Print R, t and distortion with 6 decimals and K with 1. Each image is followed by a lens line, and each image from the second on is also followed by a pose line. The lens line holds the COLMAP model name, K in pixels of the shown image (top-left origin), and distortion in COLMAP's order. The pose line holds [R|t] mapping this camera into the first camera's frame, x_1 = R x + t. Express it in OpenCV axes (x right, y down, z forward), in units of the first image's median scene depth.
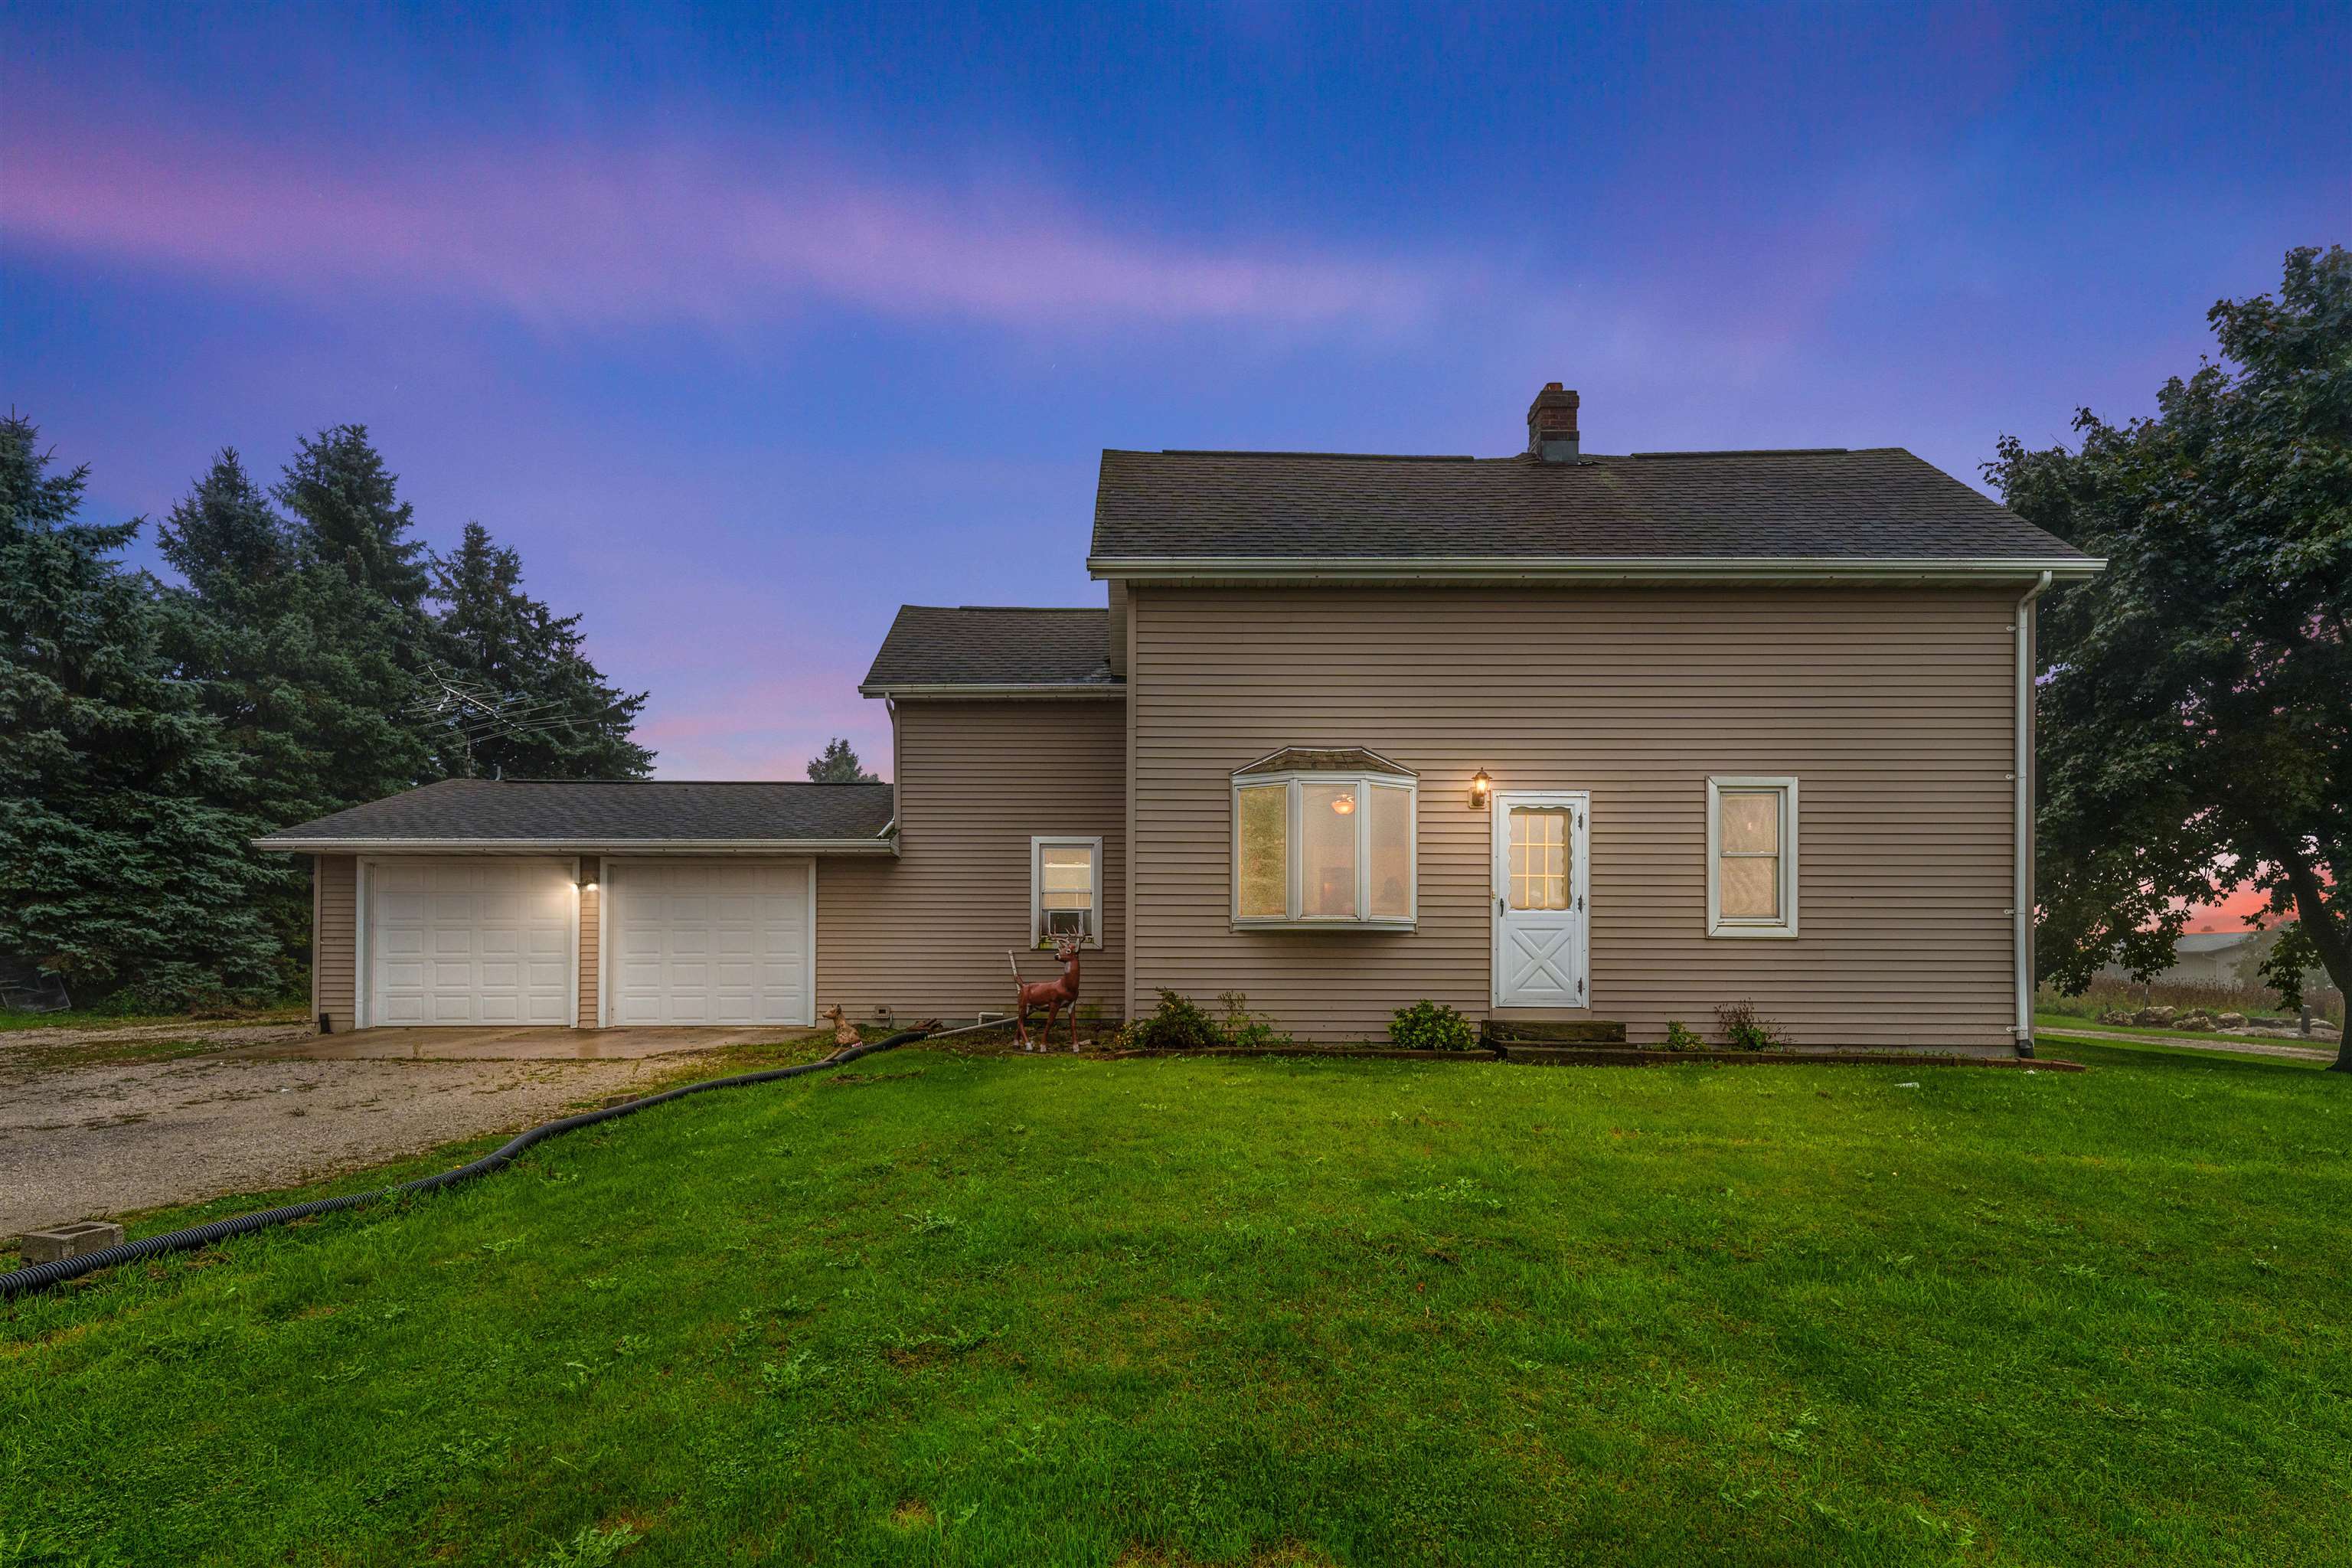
lens RADIAL K [[1151.3, 0, 1168.4], [0, 1151.3, 782.9], [0, 0, 1]] dist [0.006262, -0.001265]
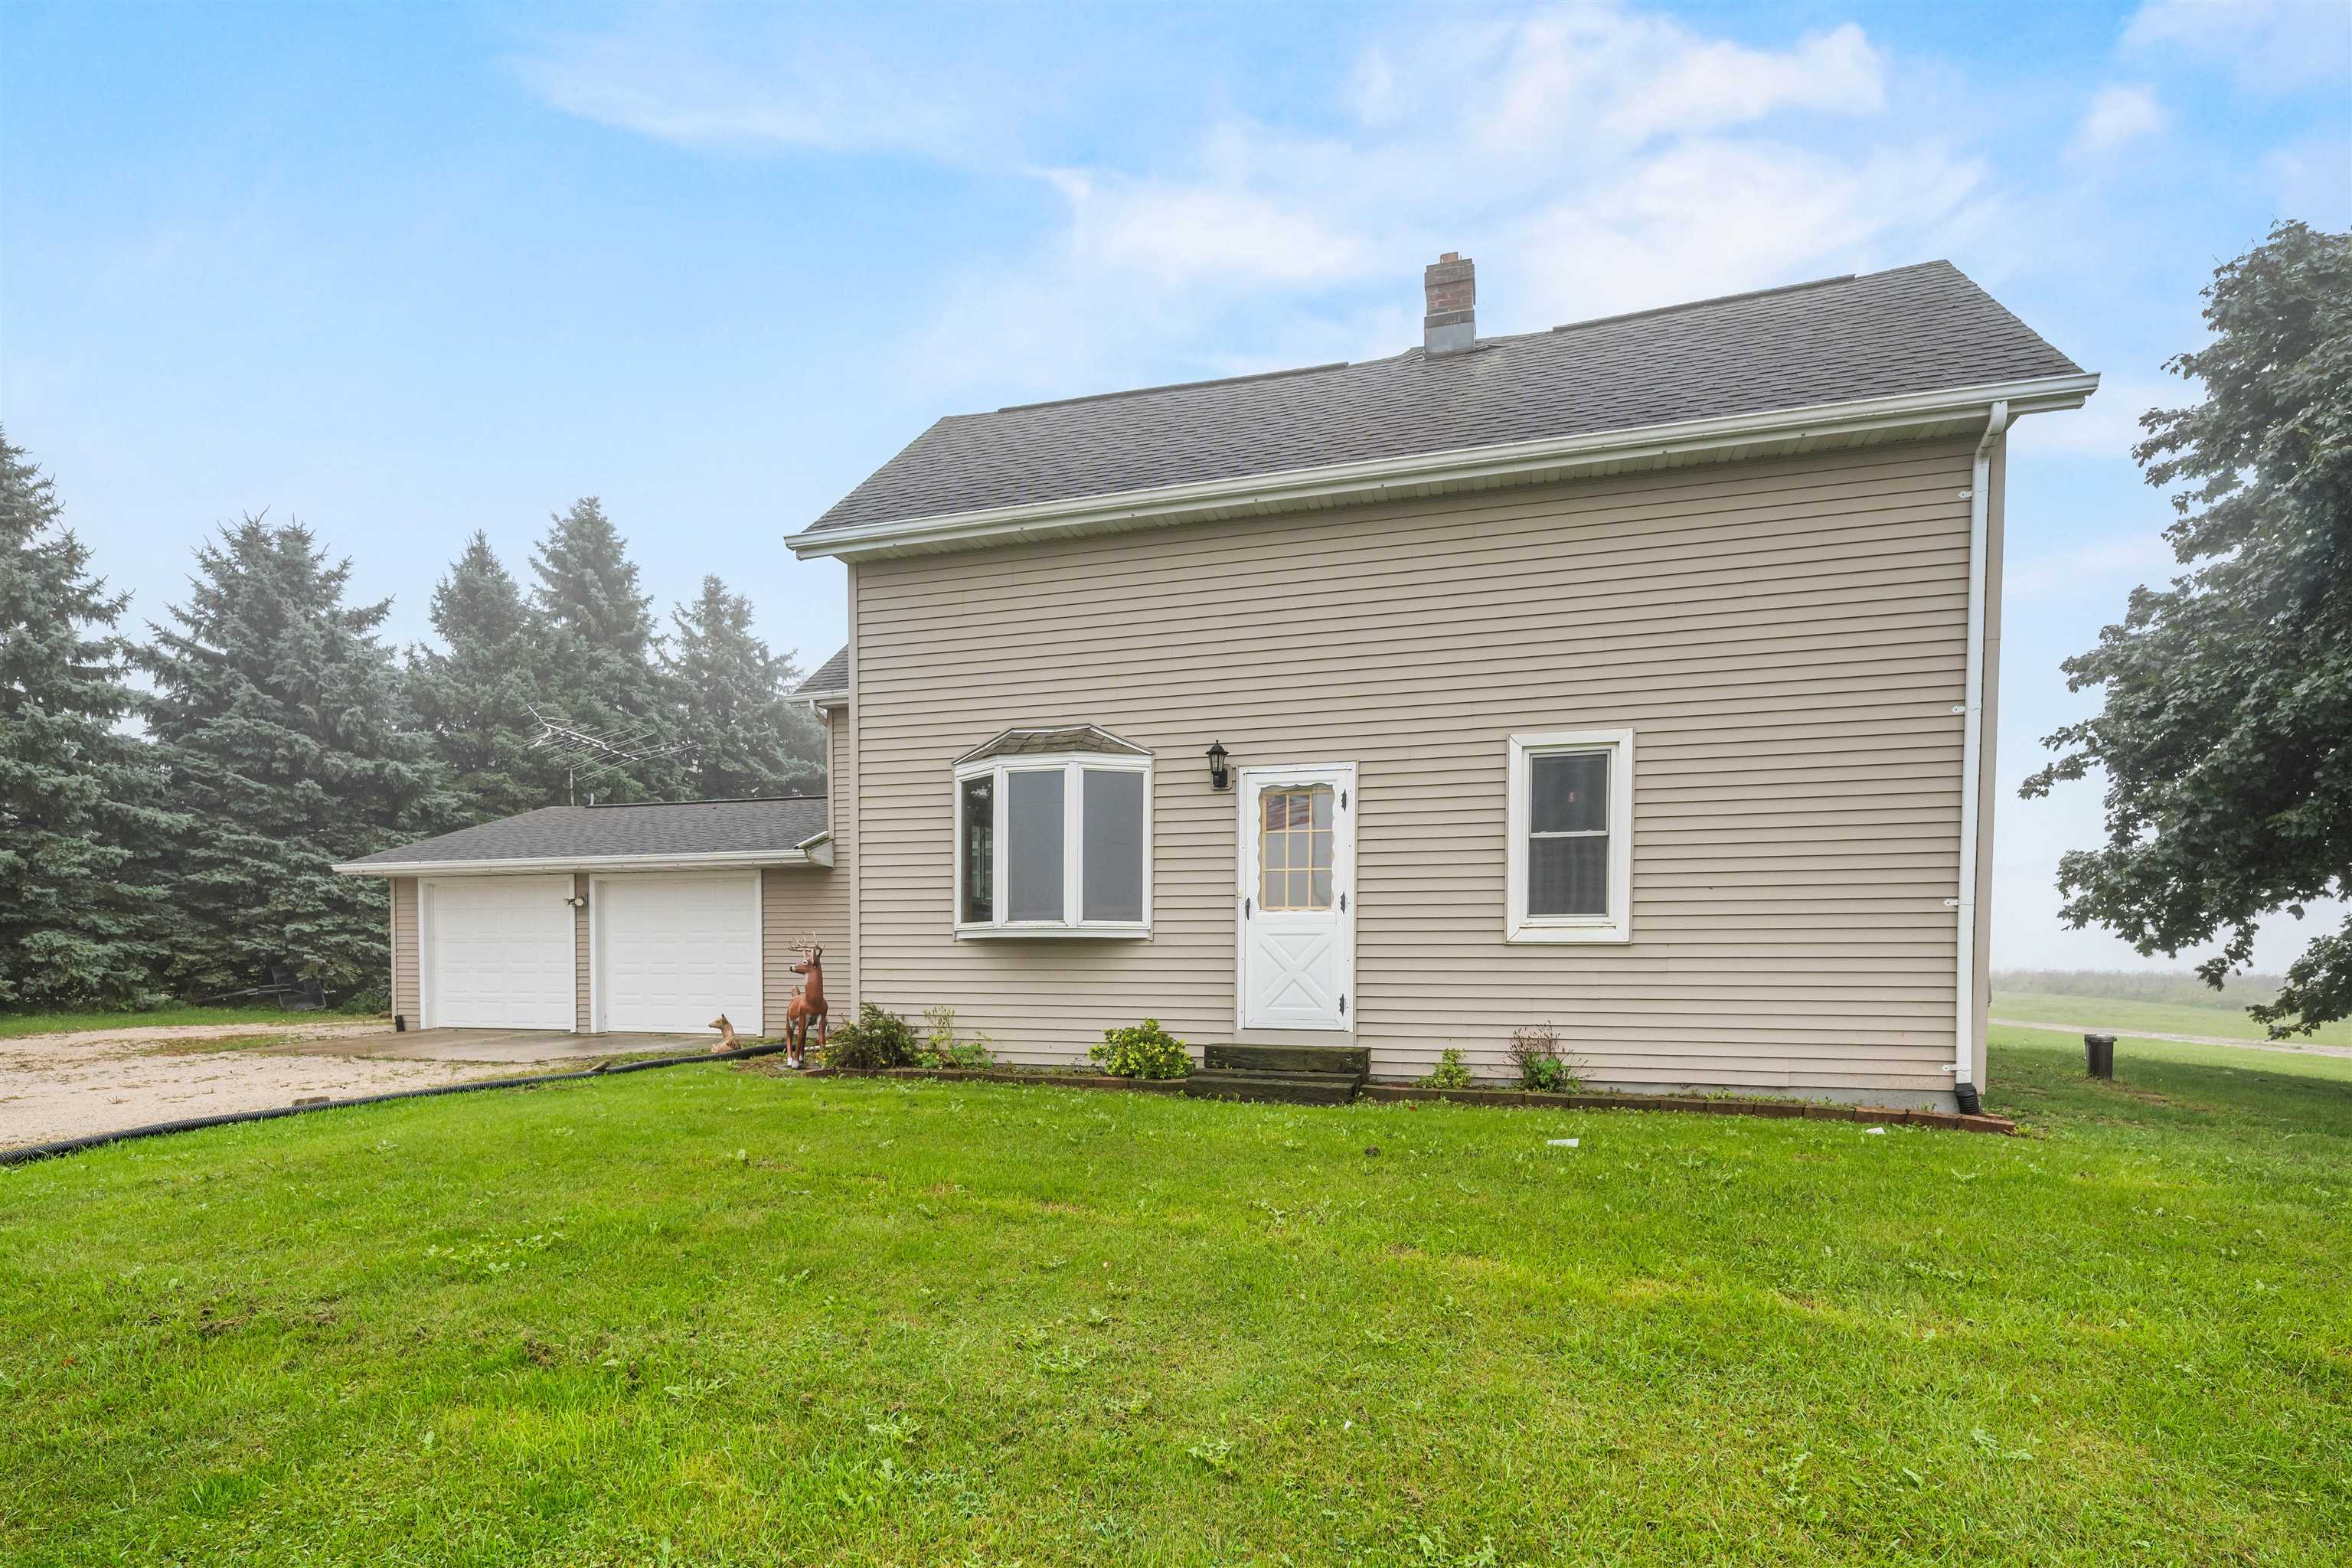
lens RADIAL K [[1151.3, 0, 1200.8], [0, 1151.3, 854.8], [0, 0, 1]] dist [0.006262, -0.001265]
pose [[0.953184, -0.029814, -0.300918, 0.295563], [0.047348, 0.997568, 0.051144, 0.014905], [0.298662, -0.062998, 0.952277, 0.119049]]
